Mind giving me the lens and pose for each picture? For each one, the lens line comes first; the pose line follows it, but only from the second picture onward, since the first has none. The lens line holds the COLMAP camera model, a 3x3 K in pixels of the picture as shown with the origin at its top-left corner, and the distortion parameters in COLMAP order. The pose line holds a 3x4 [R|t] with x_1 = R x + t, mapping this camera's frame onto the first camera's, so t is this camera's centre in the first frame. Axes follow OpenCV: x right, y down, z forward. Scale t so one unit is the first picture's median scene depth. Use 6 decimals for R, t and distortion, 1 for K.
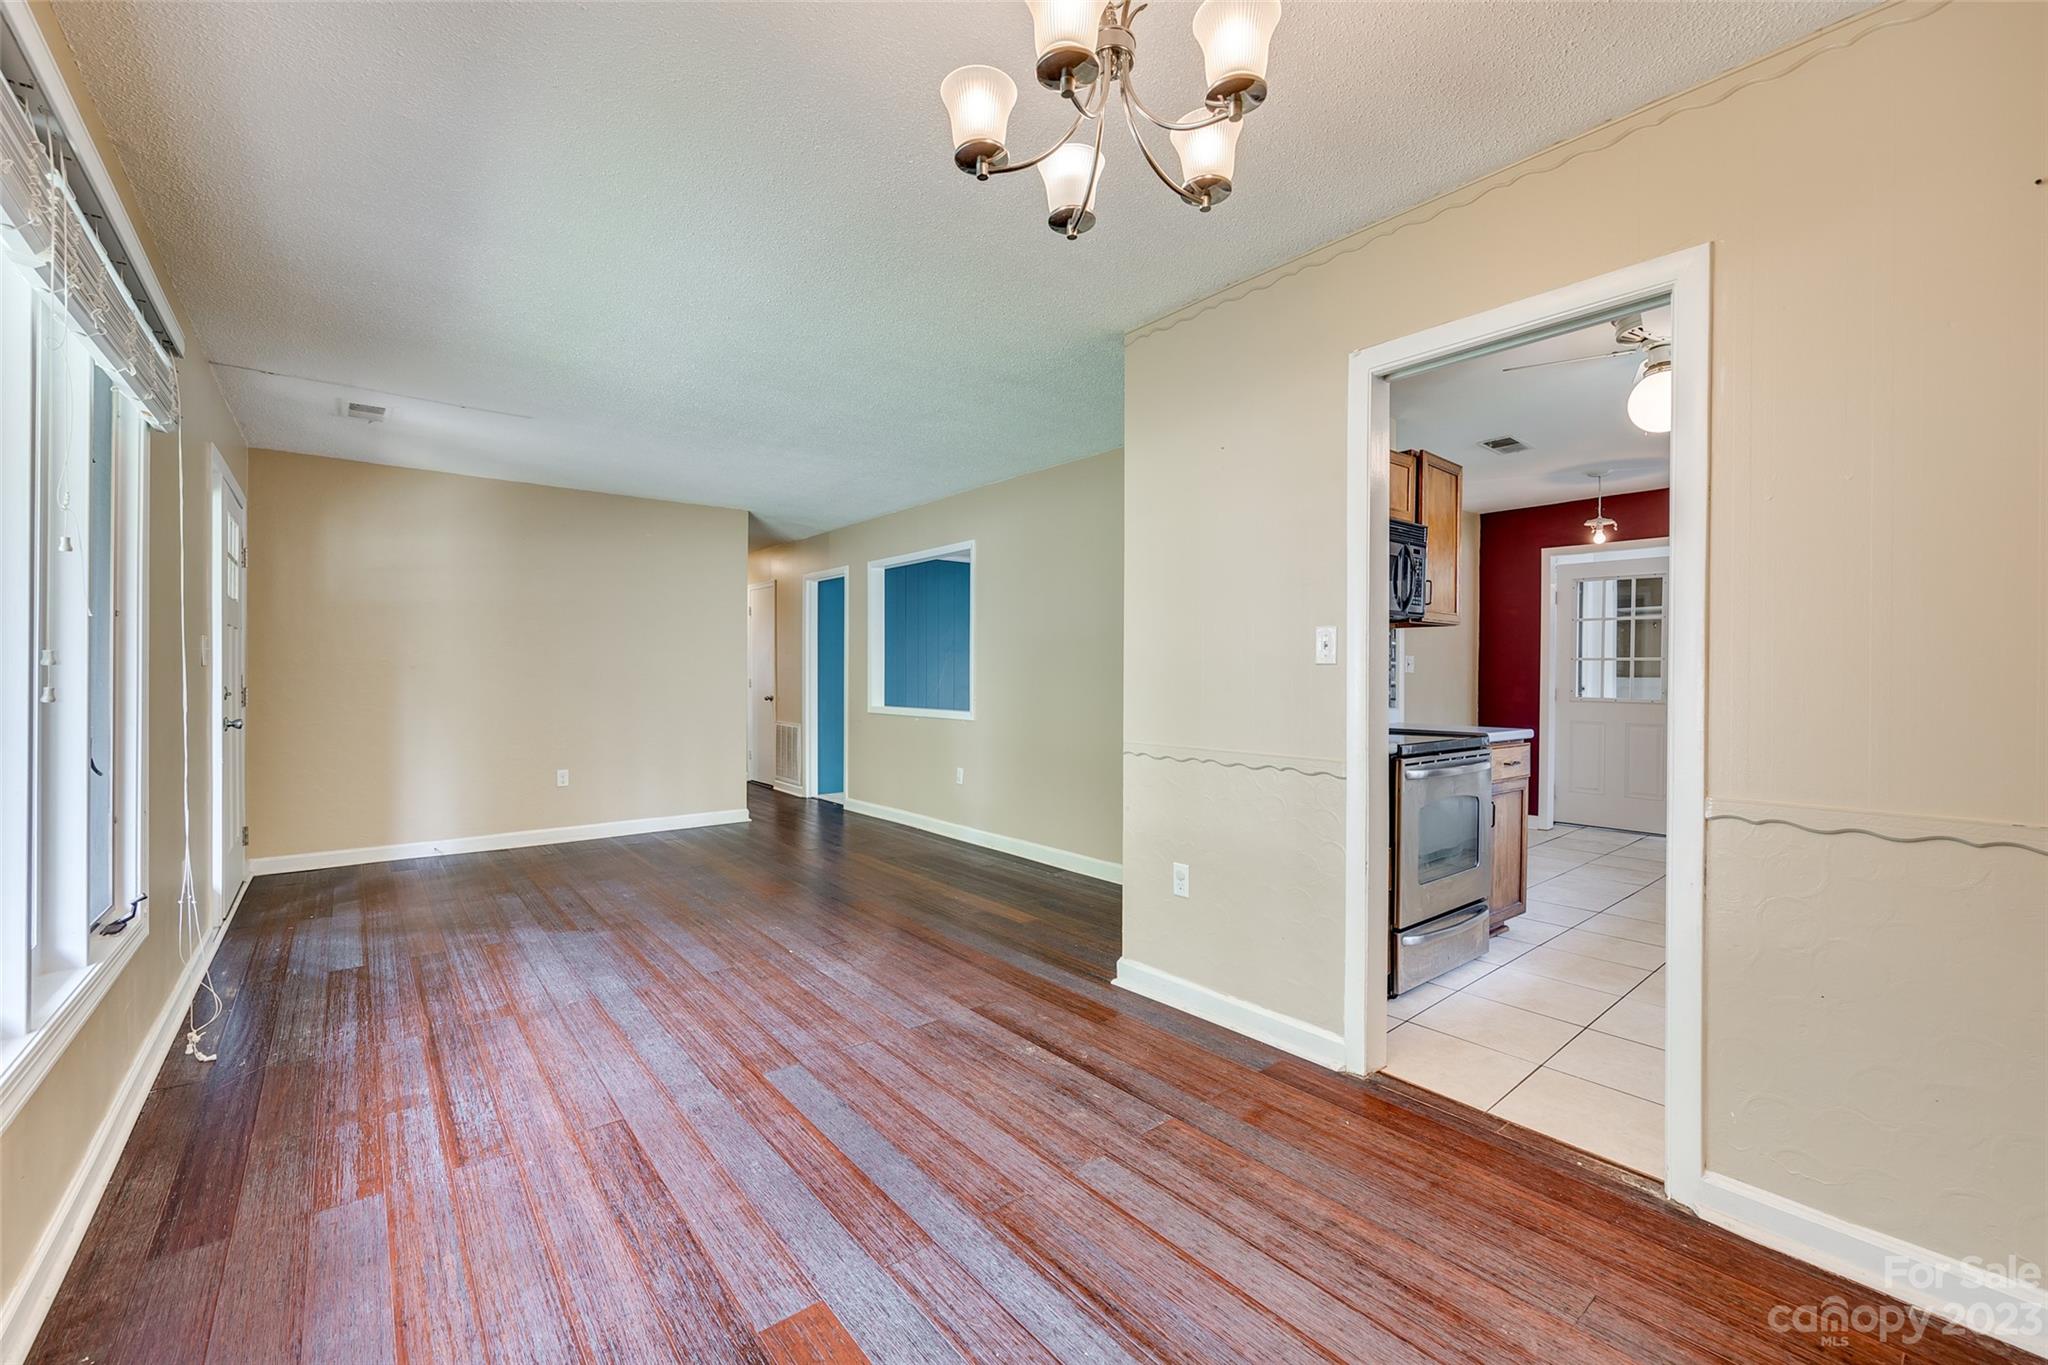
lens RADIAL K [[835.5, 0, 1033.0], [0, 835.5, 668.0], [0, 0, 1]] dist [-0.000386, -0.000030]
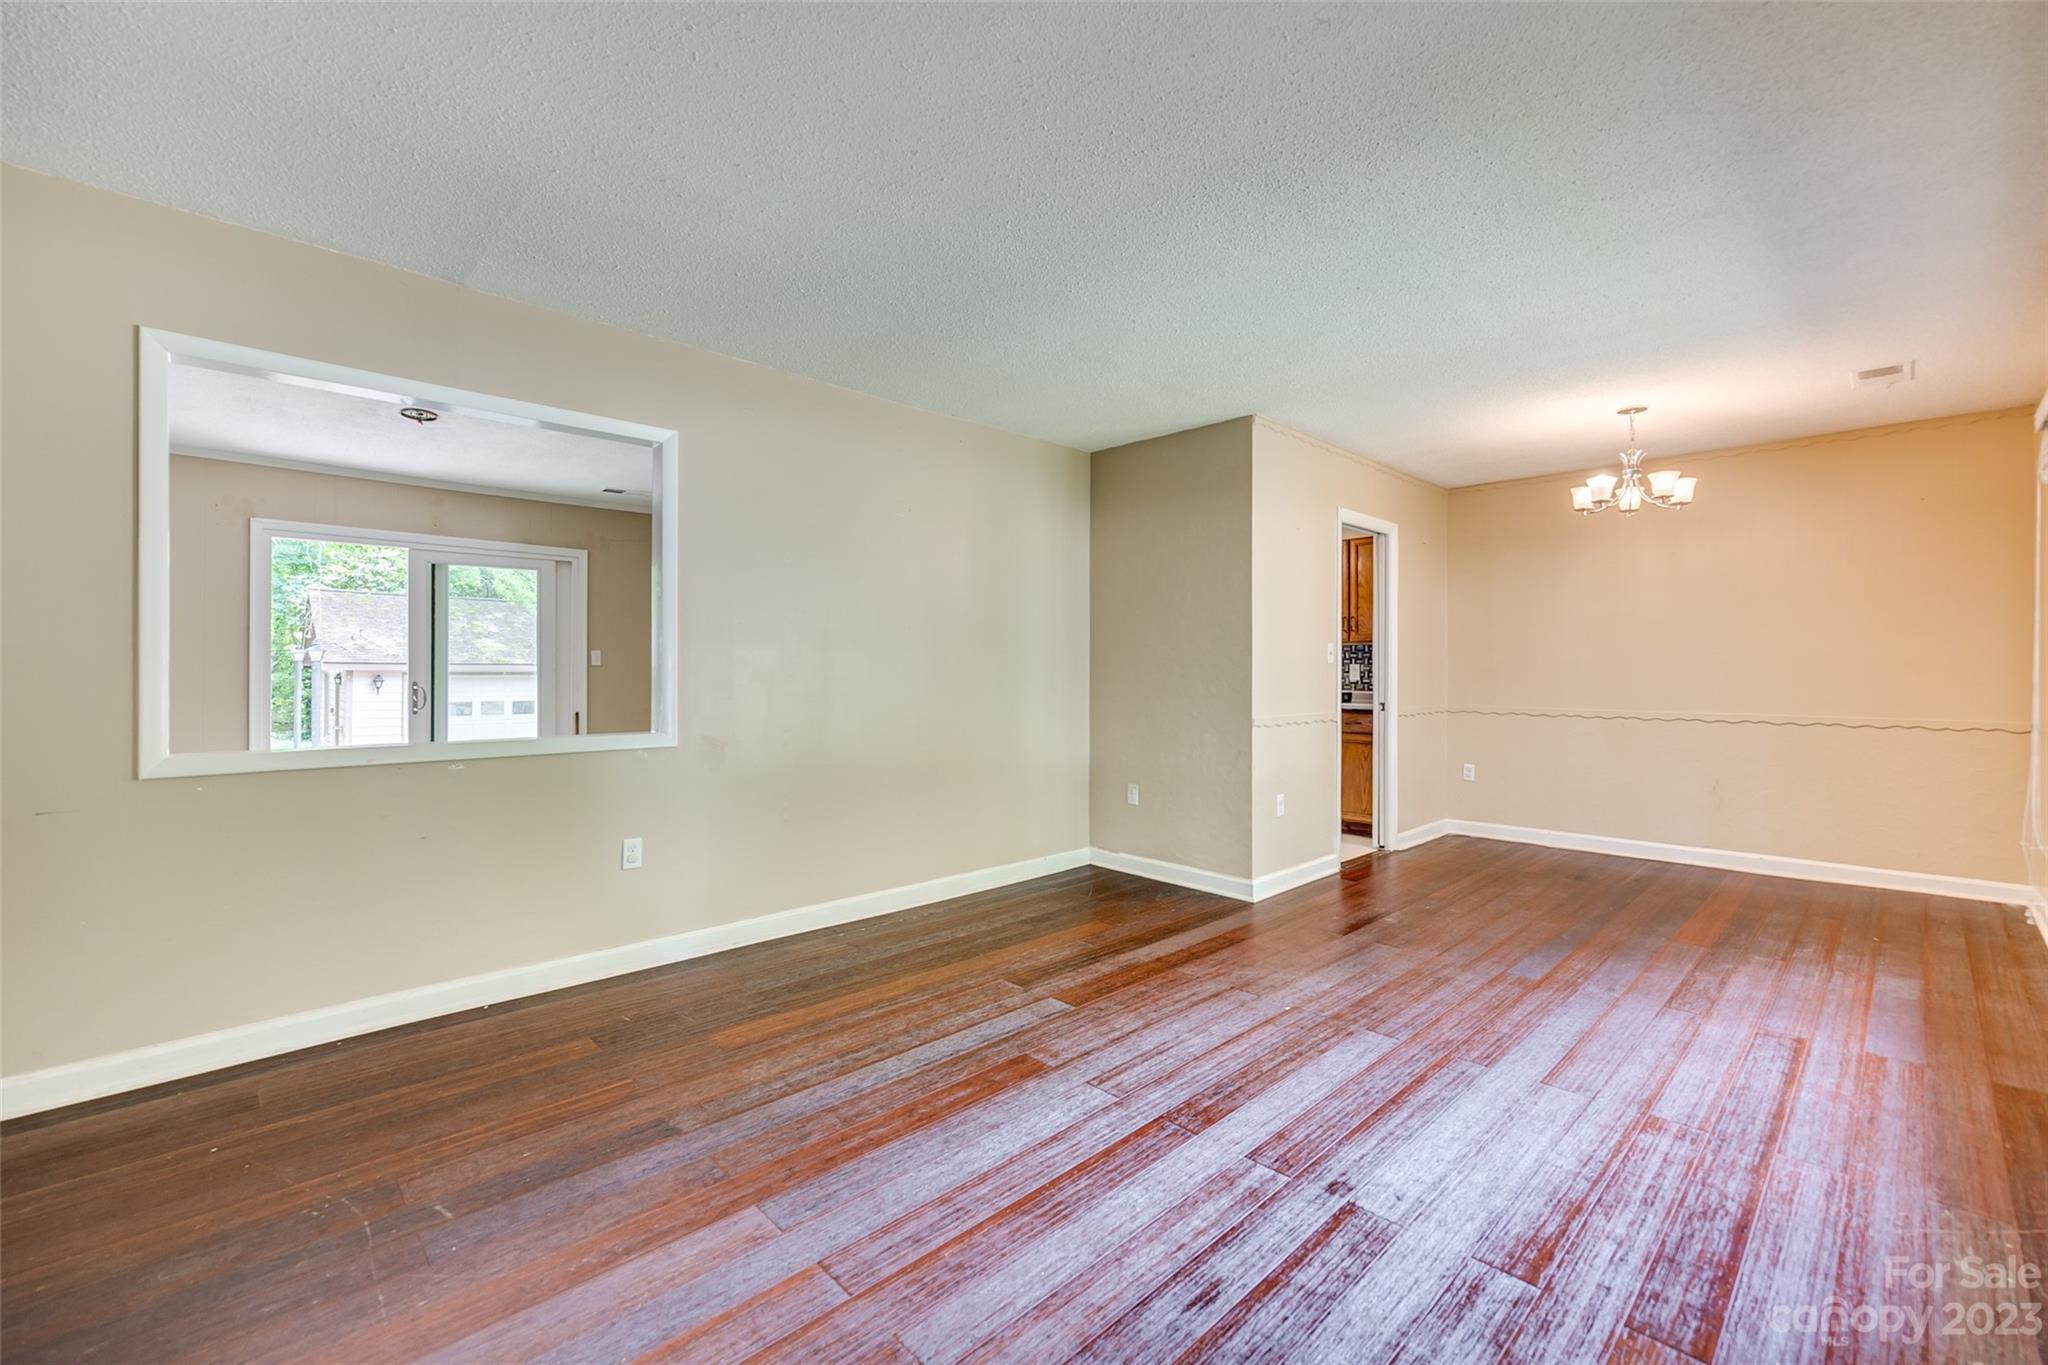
lens RADIAL K [[835.5, 0, 1033.0], [0, 835.5, 668.0], [0, 0, 1]] dist [-0.000386, -0.000030]
pose [[-0.071311, -0.001466, 0.997453, -1.169289], [-0.009872, 0.999951, 0.000764, 0.009255], [-0.997405, -0.009792, -0.071322, 1.410453]]
